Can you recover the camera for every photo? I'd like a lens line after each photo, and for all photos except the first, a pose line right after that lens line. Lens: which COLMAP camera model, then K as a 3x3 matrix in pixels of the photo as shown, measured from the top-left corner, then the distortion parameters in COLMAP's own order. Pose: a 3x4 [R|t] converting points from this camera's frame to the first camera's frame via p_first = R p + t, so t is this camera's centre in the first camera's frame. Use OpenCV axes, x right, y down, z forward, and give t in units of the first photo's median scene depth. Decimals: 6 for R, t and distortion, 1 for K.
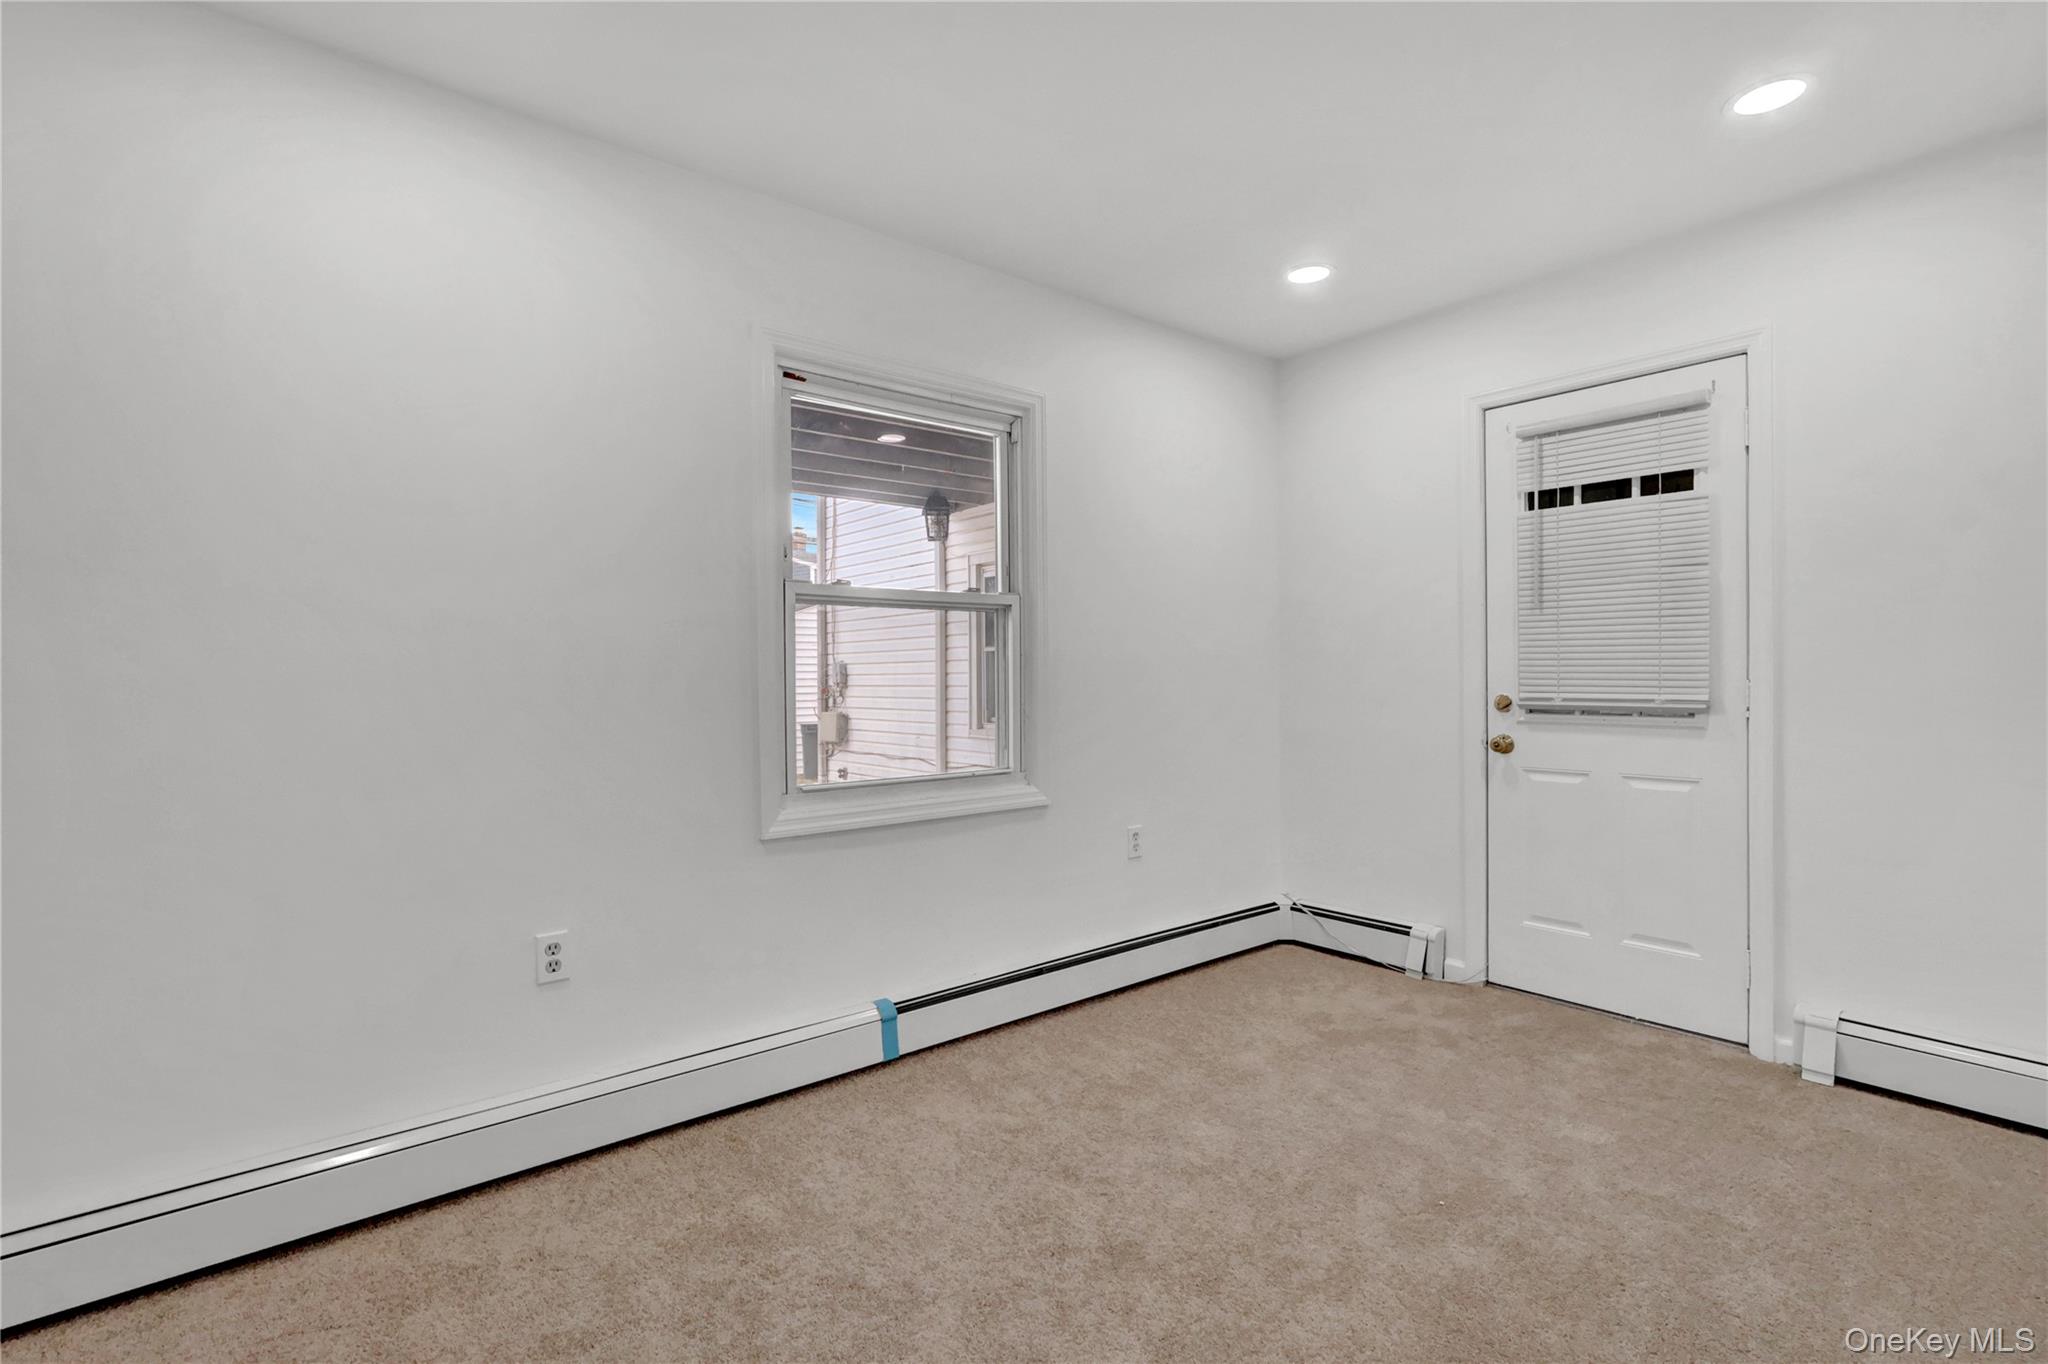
lens RADIAL K [[963.6, 0, 1023.6], [0, 963.6, 678.6], [0, 0, 1]] dist [0.002843, 0.001673]
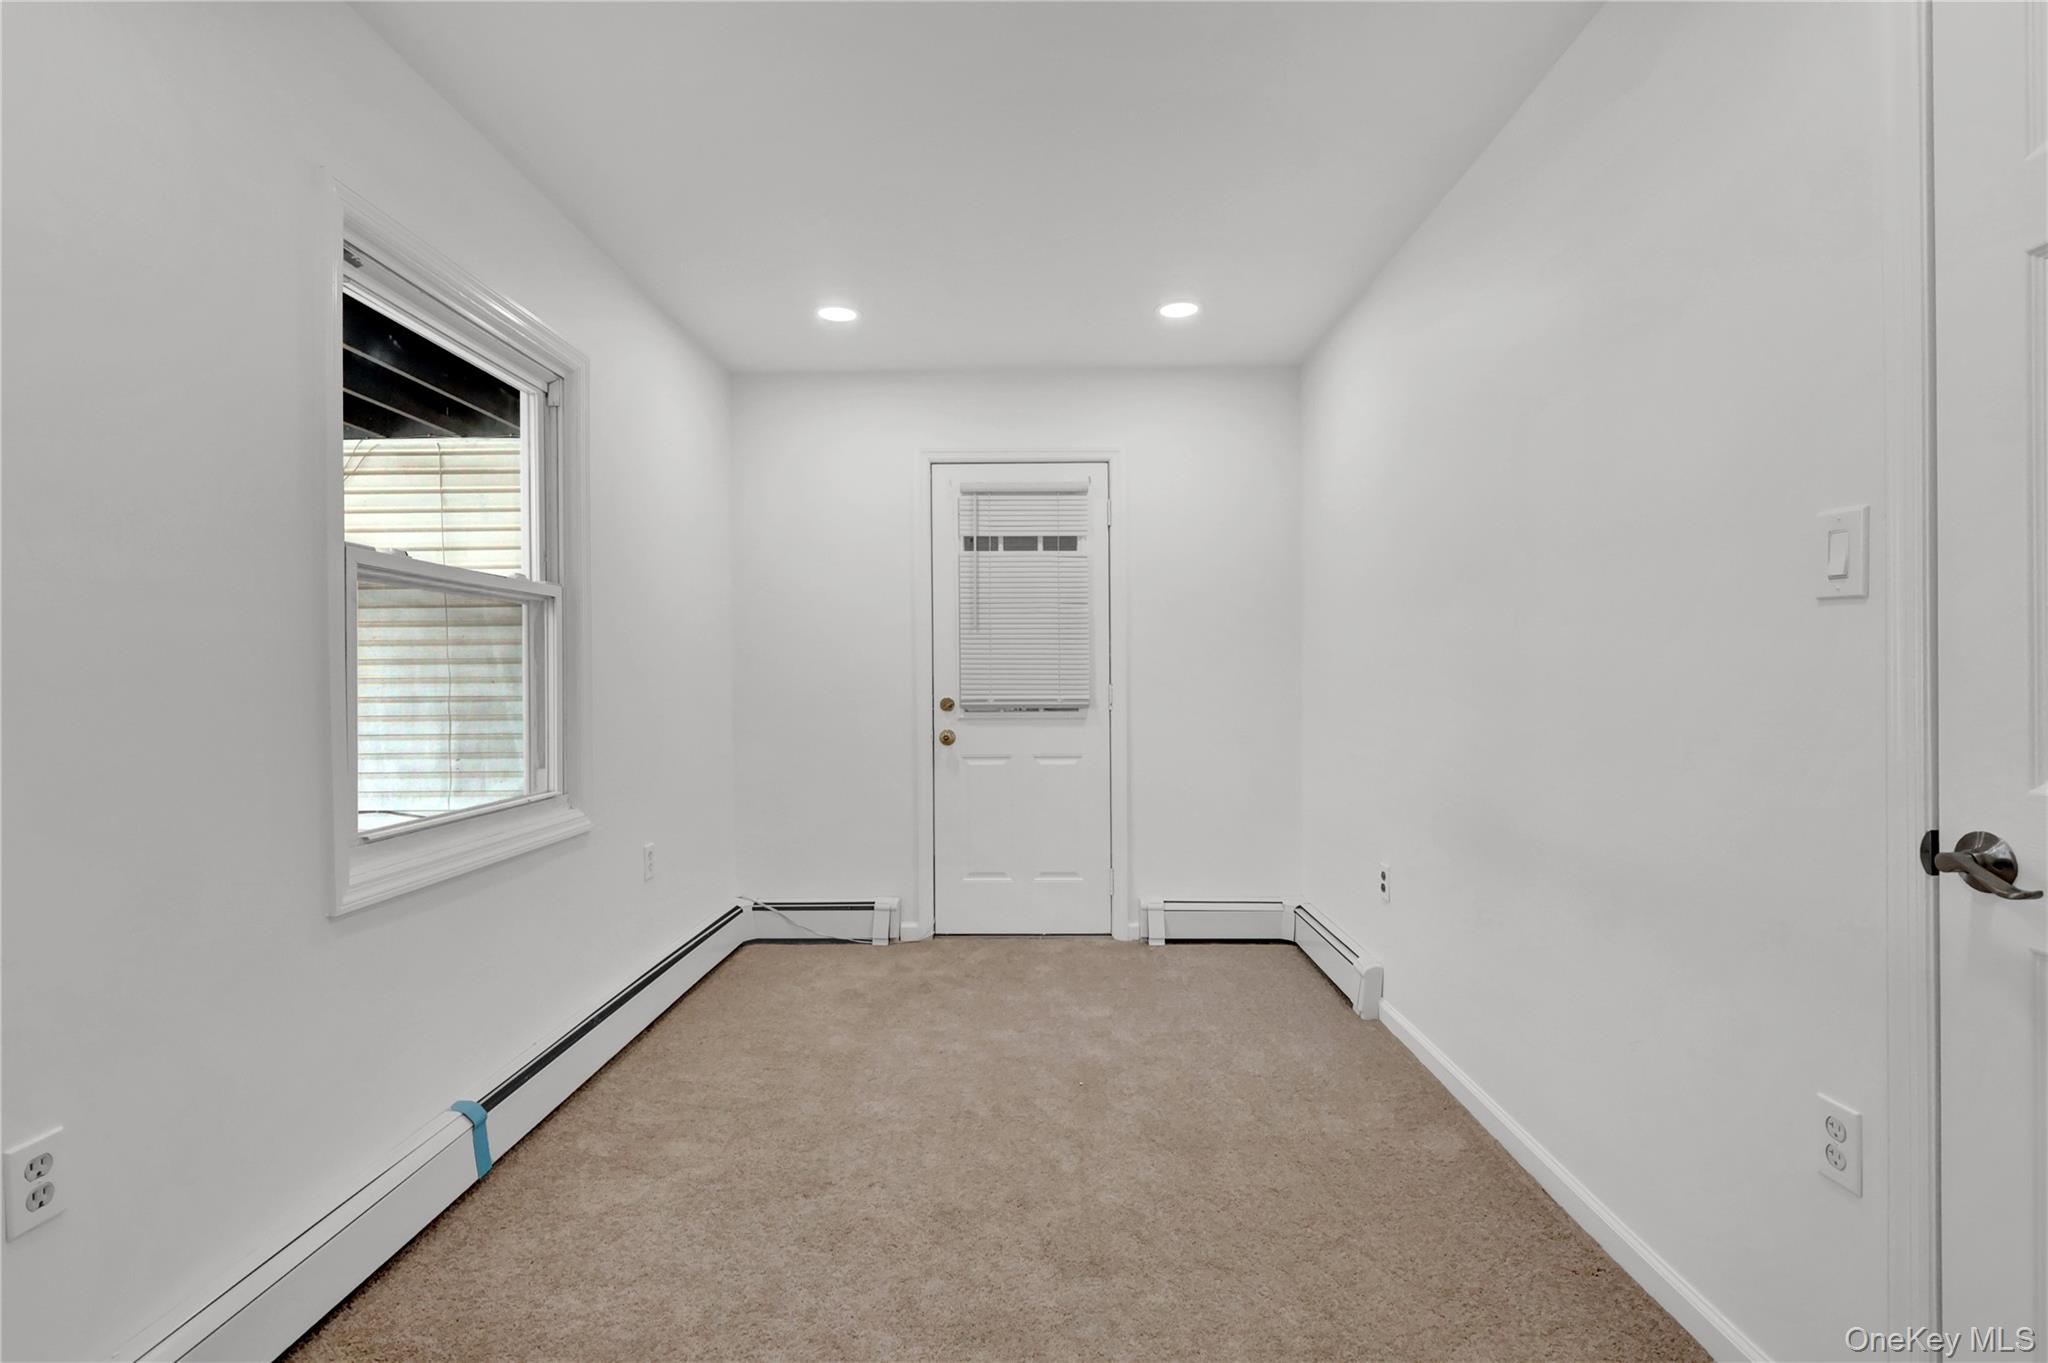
lens RADIAL K [[963.6, 0, 1026.4], [0, 963.6, 679.8], [0, 0, 1]] dist [0.002843, 0.001673]
pose [[0.636408, 0.003010, 0.771347, -0.428752], [0.004890, 0.999957, -0.007936, 0.004823], [-0.771337, 0.008822, 0.636365, 0.153795]]
